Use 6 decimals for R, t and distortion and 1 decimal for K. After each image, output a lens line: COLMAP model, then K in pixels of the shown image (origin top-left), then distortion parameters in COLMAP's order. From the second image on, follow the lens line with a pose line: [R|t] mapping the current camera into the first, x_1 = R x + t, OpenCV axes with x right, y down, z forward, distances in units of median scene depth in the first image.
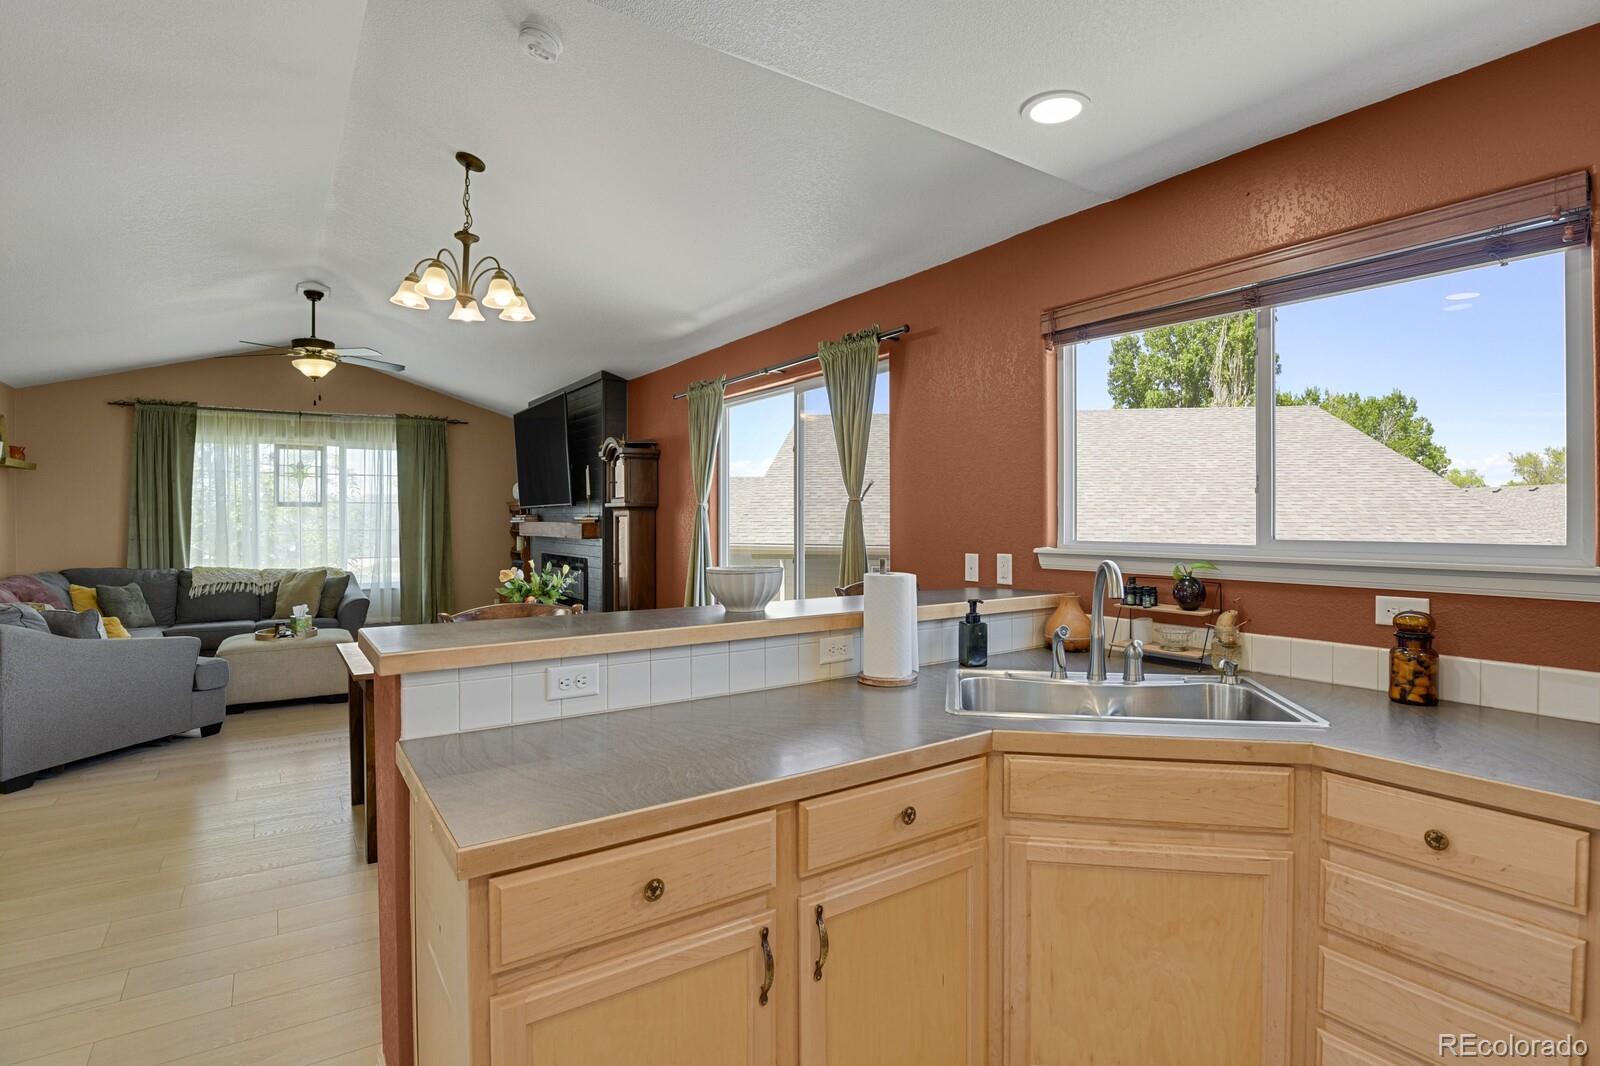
lens RADIAL K [[784.9, 0, 808.7], [0, 784.9, 521.1], [0, 0, 1]] dist [-0.030734, -0.001792]
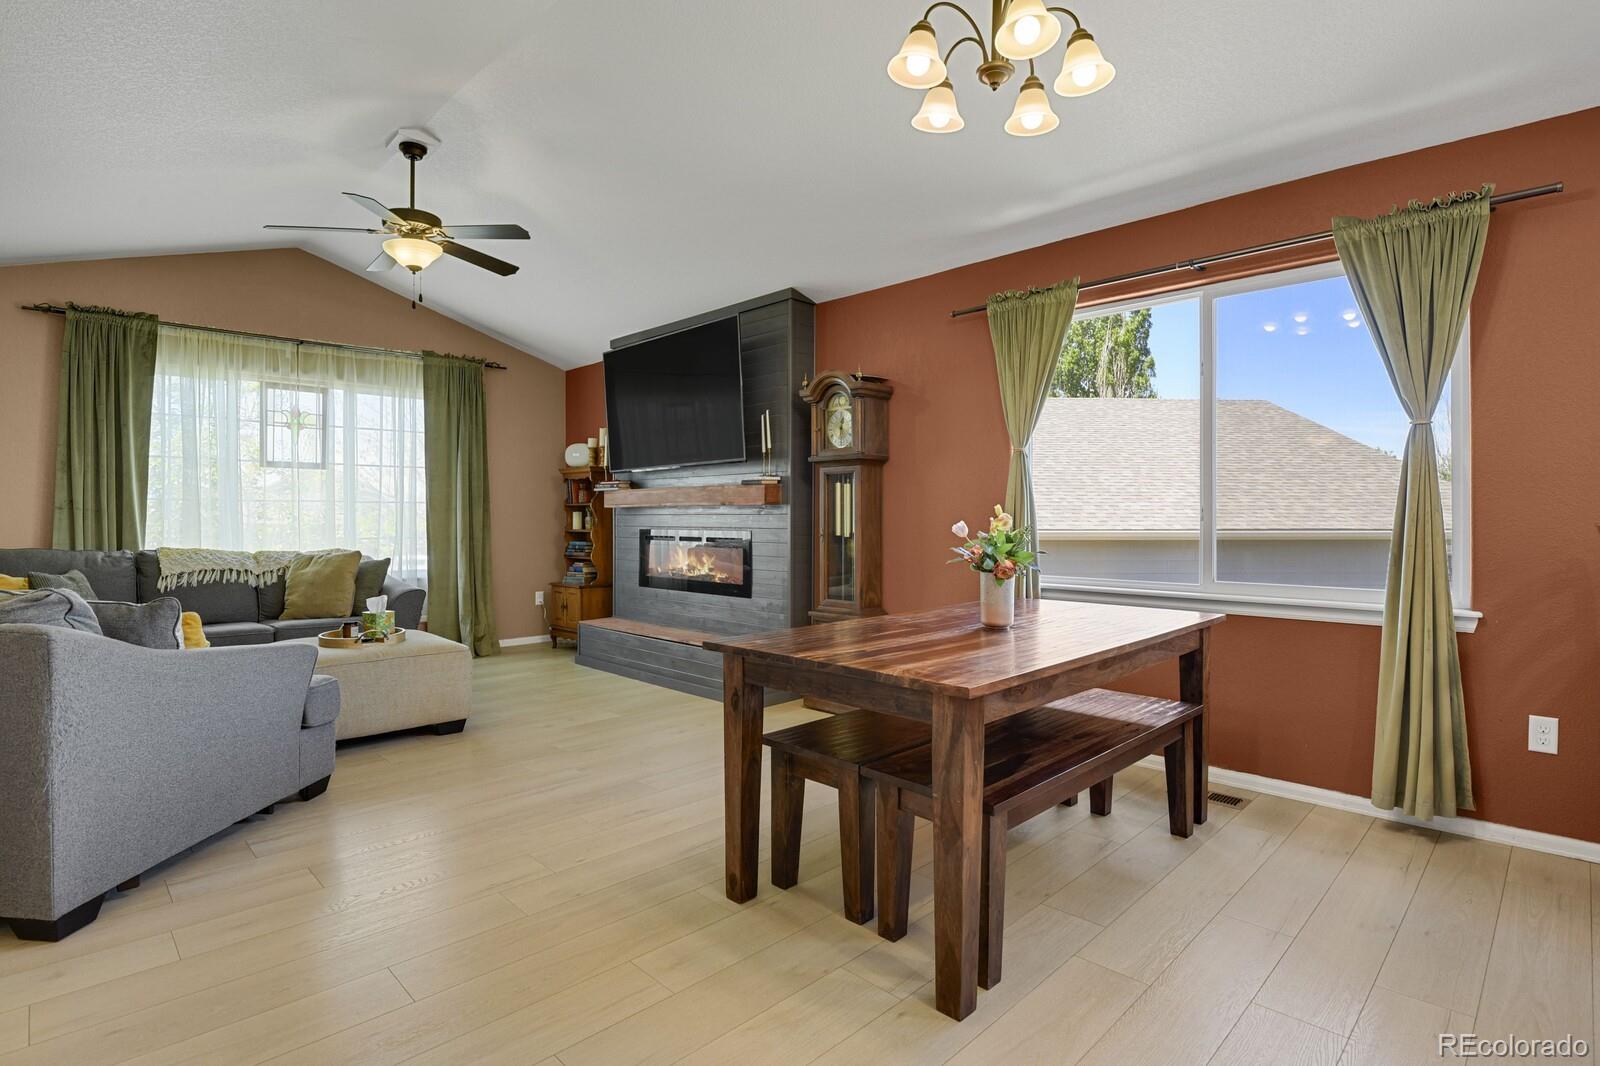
lens RADIAL K [[784.9, 0, 808.7], [0, 784.9, 521.1], [0, 0, 1]] dist [-0.030734, -0.001792]
pose [[0.983147, -0.000591, 0.182815, -0.351022], [0.000463, 1.000000, 0.000745, 0.035480], [-0.182816, -0.000648, 0.983147, 0.209141]]
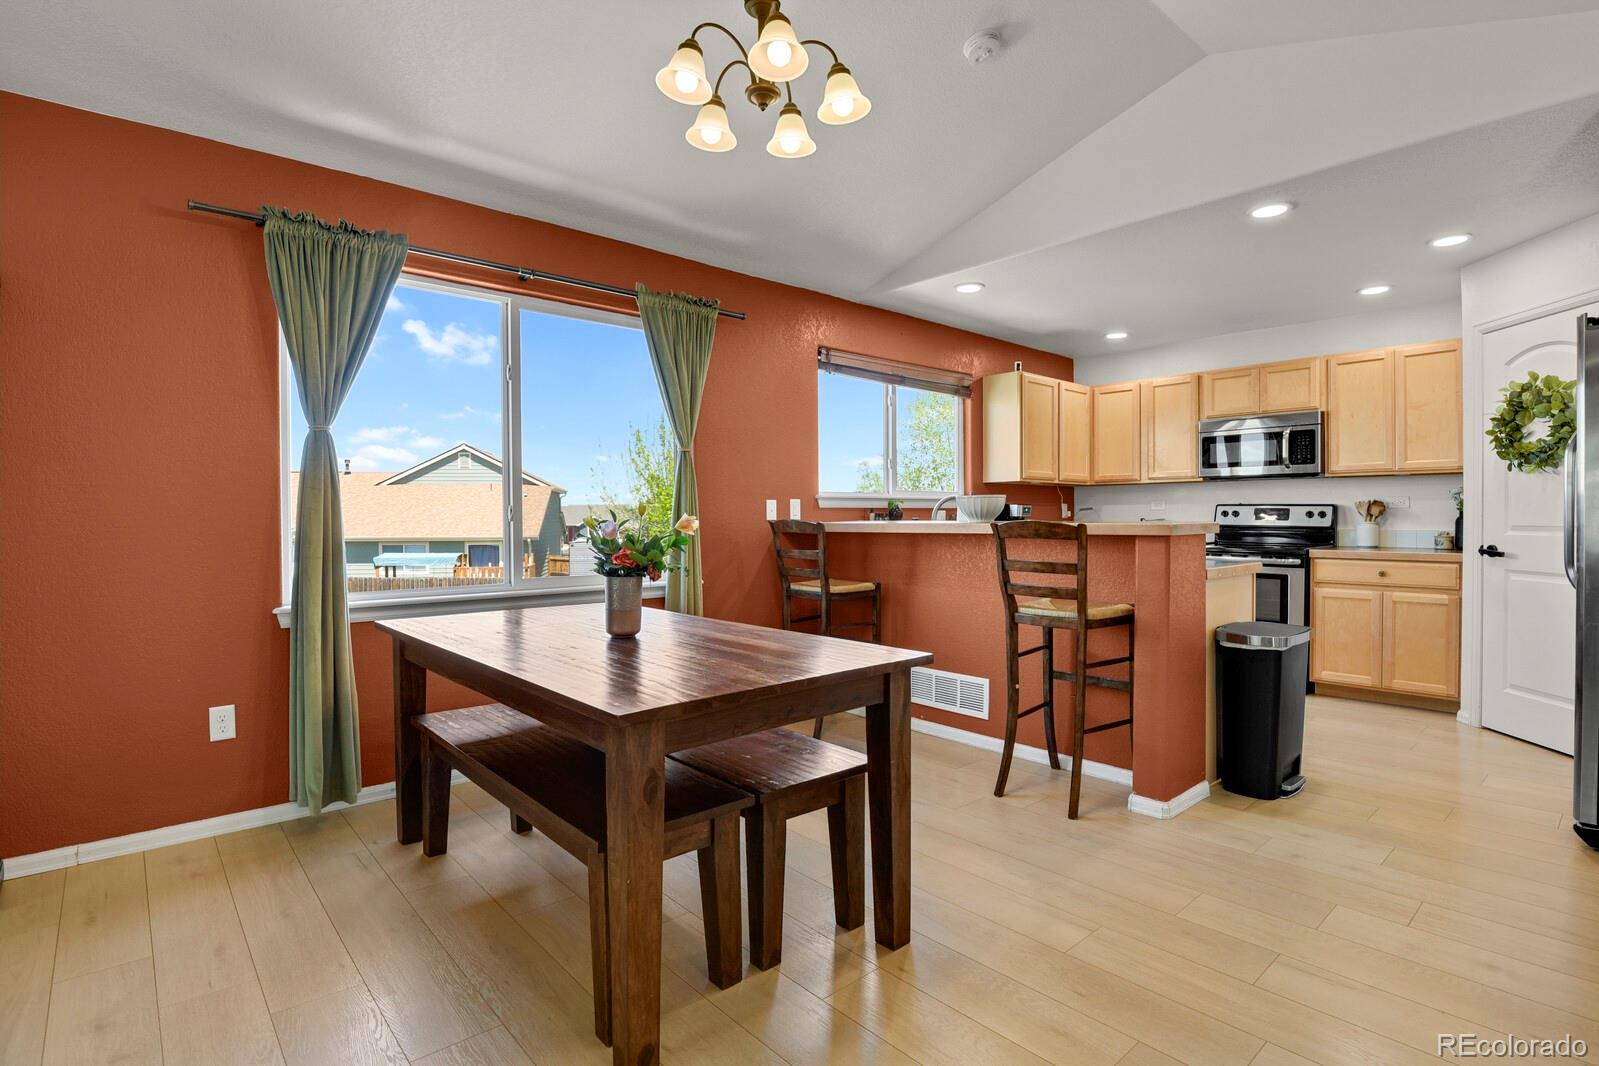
lens RADIAL K [[791.4, 0, 820.1], [0, 791.4, 524.6], [0, 0, 1]] dist [-0.027020, -0.000470]
pose [[-0.142480, -0.006325, 0.989777, -0.550881], [0.008582, 0.999934, 0.007626, 0.035217], [-0.989760, 0.009580, -0.142417, 0.522499]]
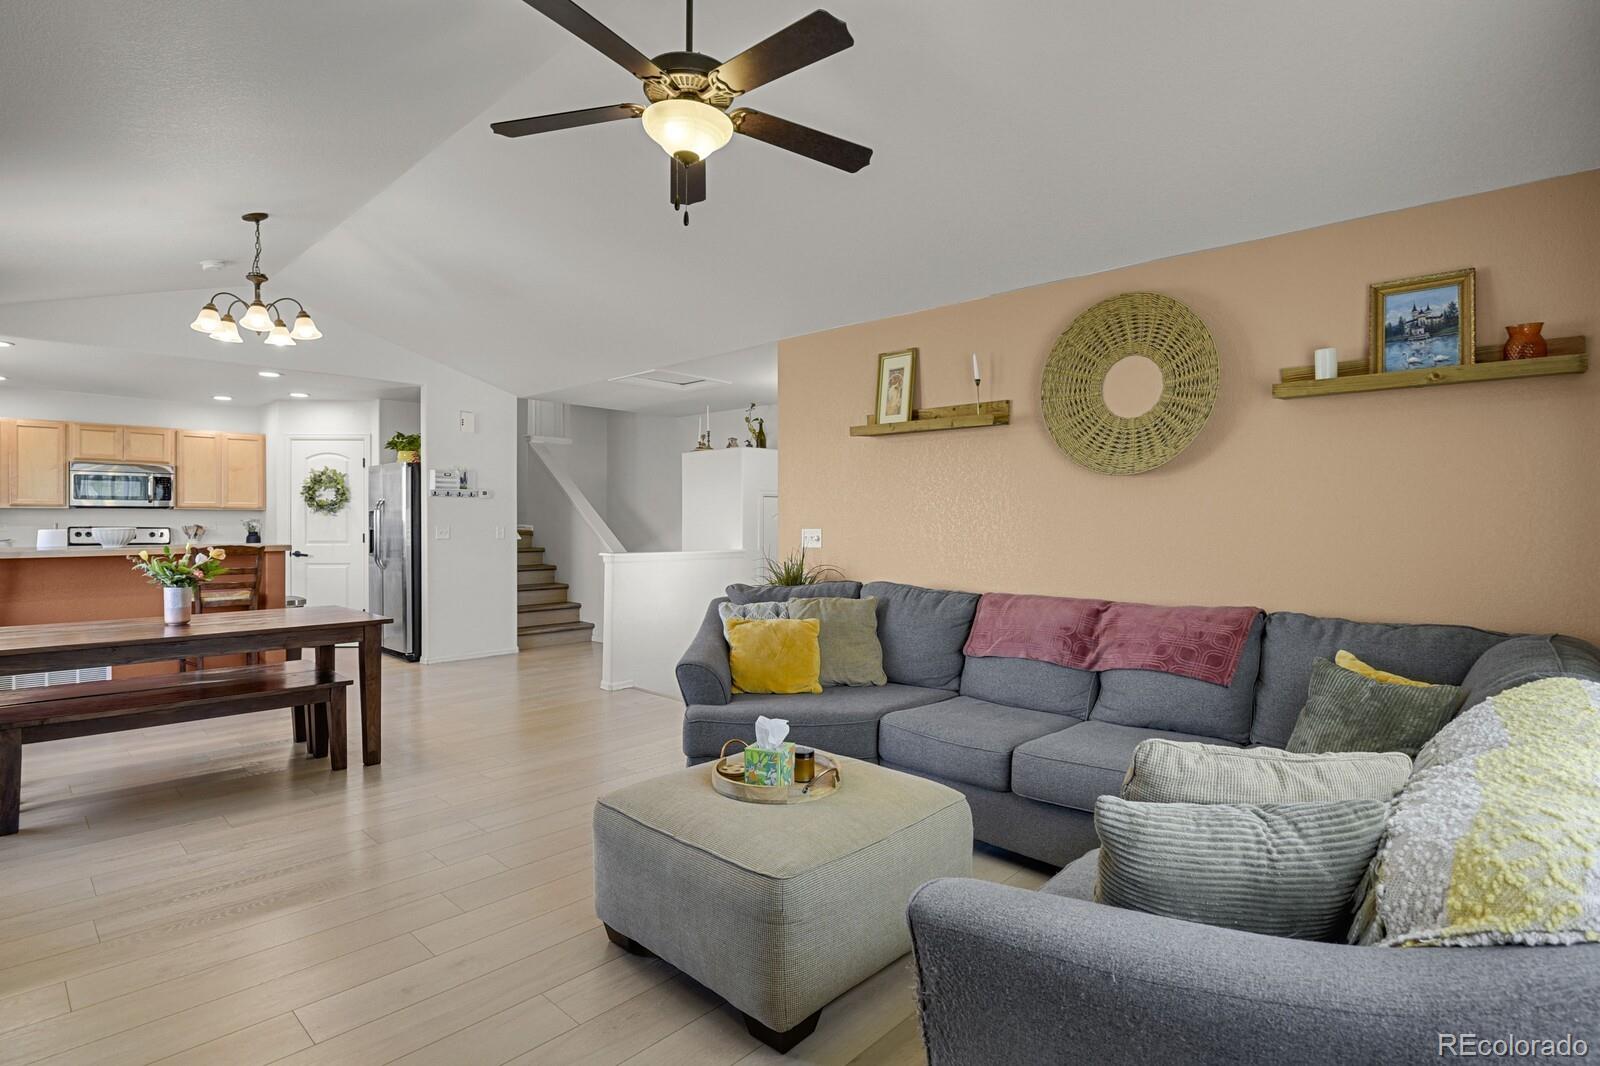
lens RADIAL K [[784.9, 0, 808.7], [0, 784.9, 521.1], [0, 0, 1]] dist [-0.030734, -0.001792]
pose [[-0.975034, 0.000141, -0.222055, -0.516464], [-0.001212, 0.999982, 0.005959, 0.008788], [0.222051, 0.006079, -0.975016, 1.188659]]
